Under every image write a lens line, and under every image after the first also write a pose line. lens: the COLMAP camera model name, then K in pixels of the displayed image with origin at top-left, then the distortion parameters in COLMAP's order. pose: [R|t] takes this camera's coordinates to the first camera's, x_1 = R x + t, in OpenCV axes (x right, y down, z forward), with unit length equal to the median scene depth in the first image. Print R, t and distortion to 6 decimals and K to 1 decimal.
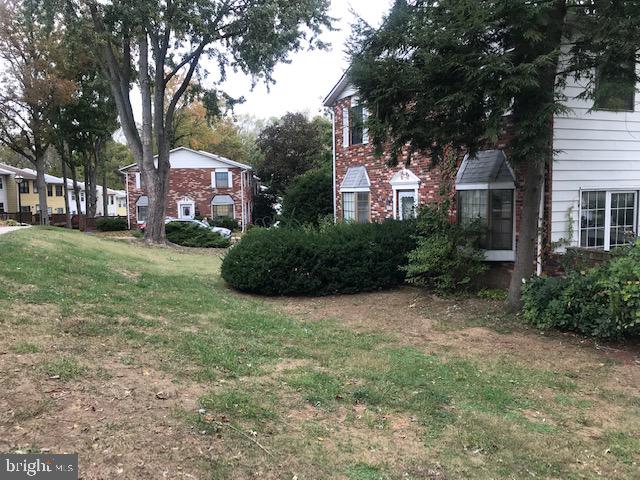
lens RADIAL K [[518.6, 0, 318.1], [0, 518.6, 232.0], [0, 0, 1]] dist [0.016019, -0.003985]
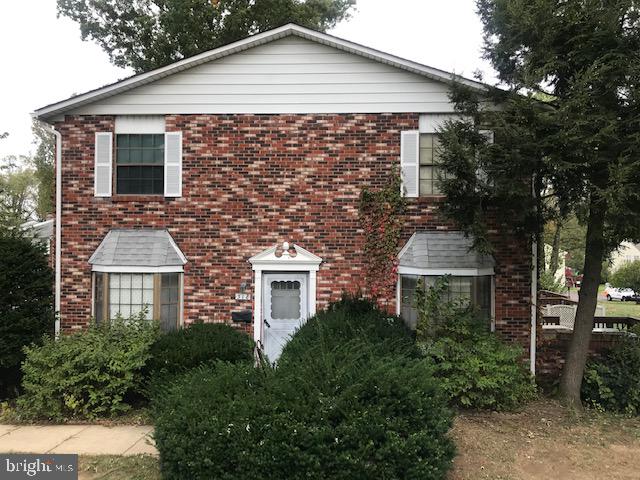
lens RADIAL K [[518.6, 0, 318.1], [0, 518.6, 232.0], [0, 0, 1]] dist [0.016019, -0.003985]
pose [[0.429489, 0.020250, 0.902845, -0.444748], [0.055117, 0.997297, -0.048588, -0.095024], [-0.901388, 0.070630, 0.427212, 0.628515]]
